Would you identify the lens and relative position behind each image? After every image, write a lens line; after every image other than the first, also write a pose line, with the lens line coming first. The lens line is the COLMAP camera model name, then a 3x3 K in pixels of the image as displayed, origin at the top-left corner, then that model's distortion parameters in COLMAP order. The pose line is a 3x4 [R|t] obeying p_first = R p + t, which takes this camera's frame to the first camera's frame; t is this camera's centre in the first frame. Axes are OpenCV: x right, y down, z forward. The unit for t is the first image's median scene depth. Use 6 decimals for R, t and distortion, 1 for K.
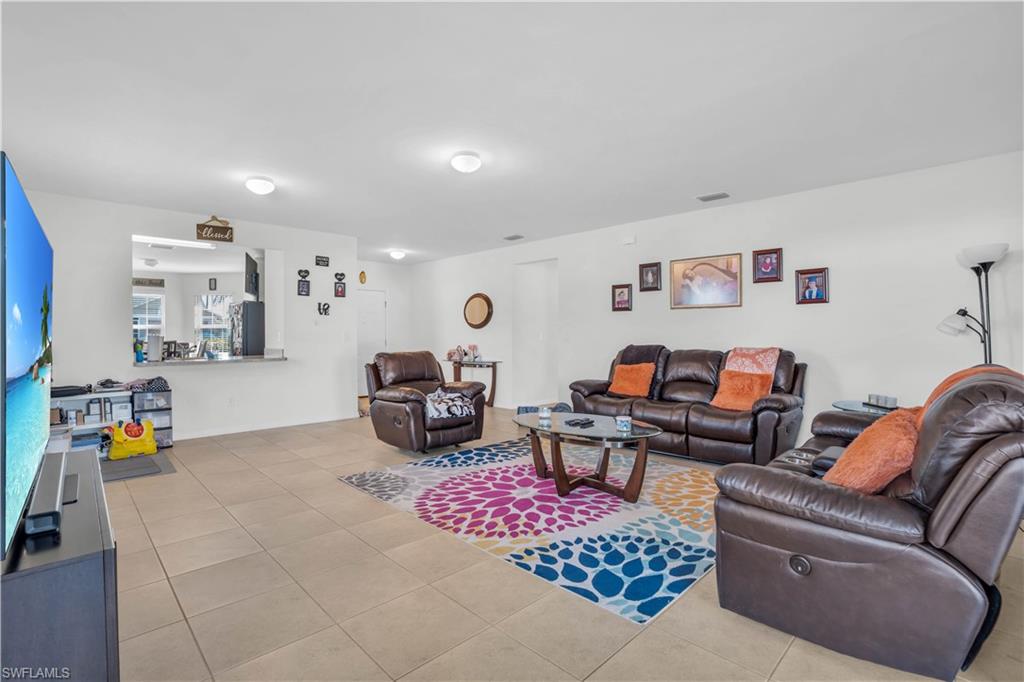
lens RADIAL K [[474.6, 0, 517.4], [0, 474.6, 343.3], [0, 0, 1]] dist [-0.053965, 0.011265]
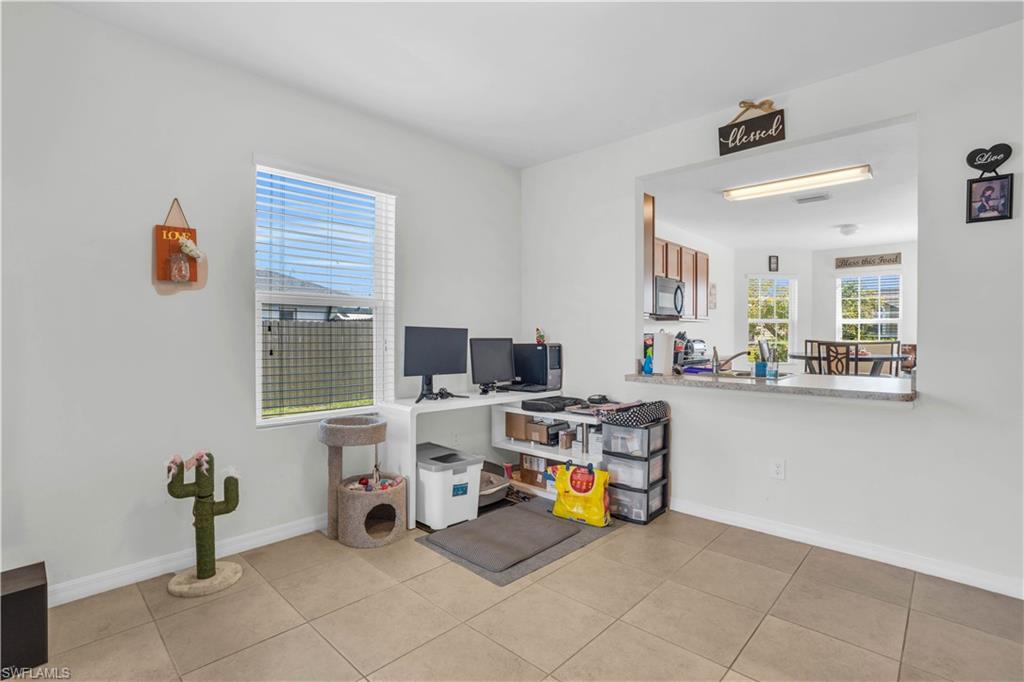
lens RADIAL K [[474.6, 0, 502.7], [0, 474.6, 334.2], [0, 0, 1]] dist [-0.053965, 0.011265]
pose [[0.001411, 0.007635, -0.999970, -0.120675], [-0.019894, 0.999773, 0.007605, -0.013463], [0.999801, 0.019882, 0.001562, 0.620320]]
